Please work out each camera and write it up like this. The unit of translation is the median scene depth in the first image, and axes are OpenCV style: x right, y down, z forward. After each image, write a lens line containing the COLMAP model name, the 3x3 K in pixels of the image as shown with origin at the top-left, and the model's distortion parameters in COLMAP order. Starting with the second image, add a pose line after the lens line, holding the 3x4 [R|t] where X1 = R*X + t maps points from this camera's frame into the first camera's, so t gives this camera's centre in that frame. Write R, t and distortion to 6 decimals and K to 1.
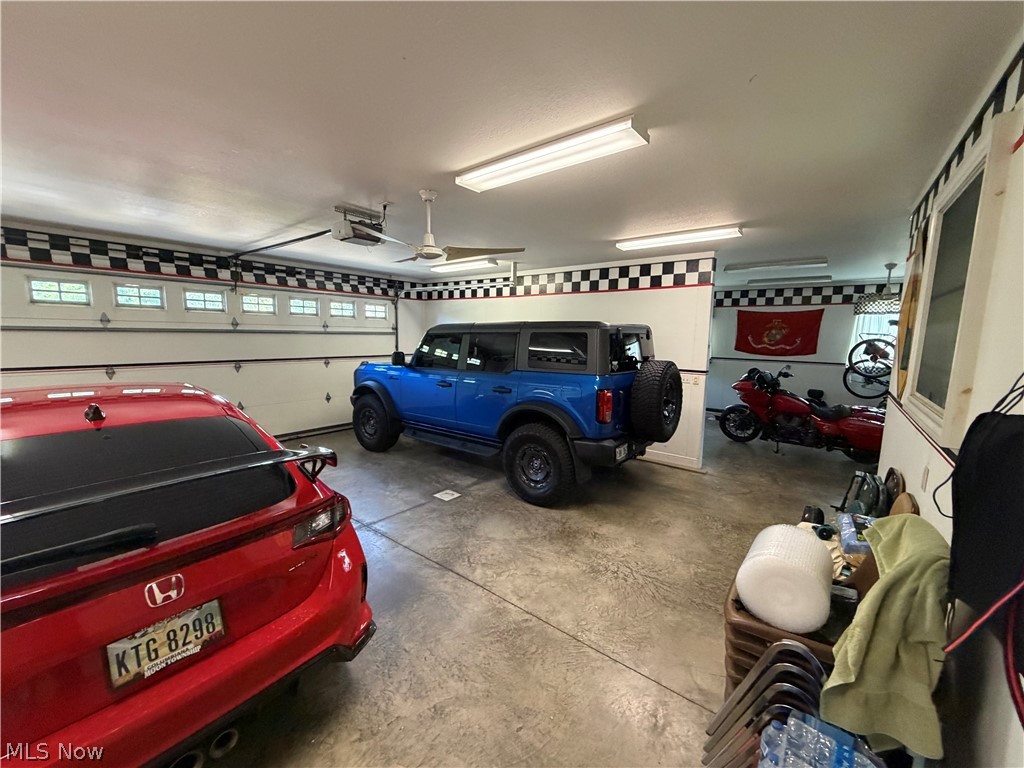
lens RADIAL K [[406.9, 0, 509.6], [0, 406.9, 387.5], [0, 0, 1]] dist [-0.004014, 0.000152]
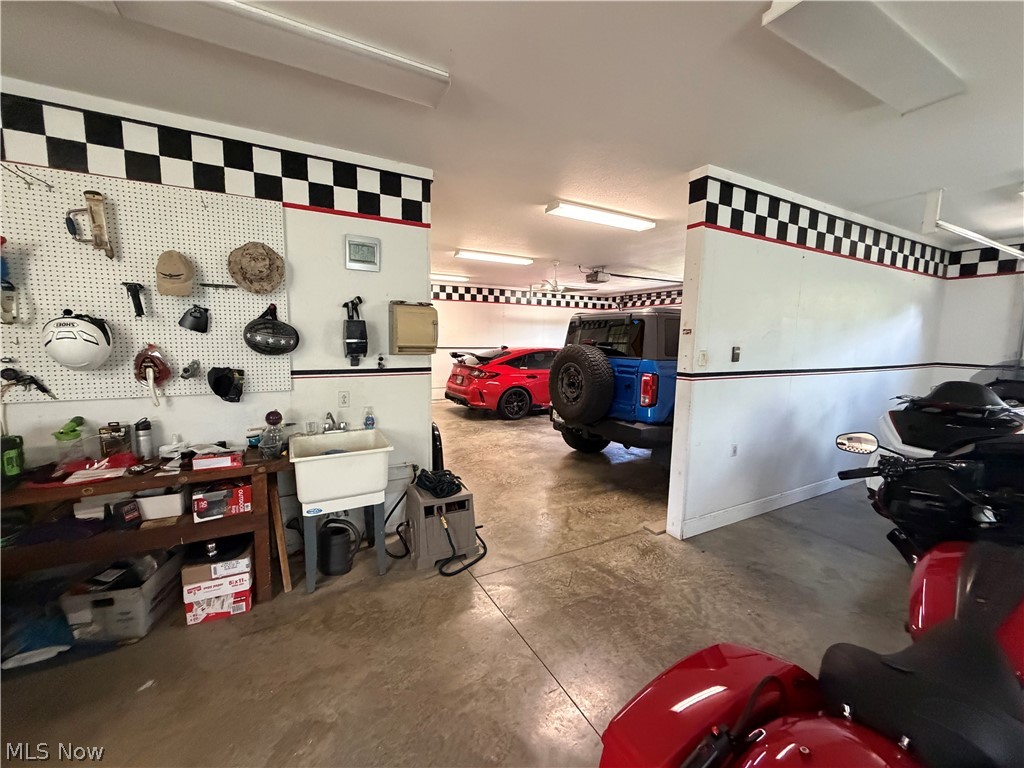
lens RADIAL K [[406.9, 0, 506.1], [0, 406.9, 387.3], [0, 0, 1]] dist [-0.004014, 0.000152]
pose [[-0.387978, 0.091310, -0.917134, 1.540511], [-0.135748, 0.978567, 0.154852, -0.107653], [0.911617, 0.184579, -0.367267, 1.335553]]
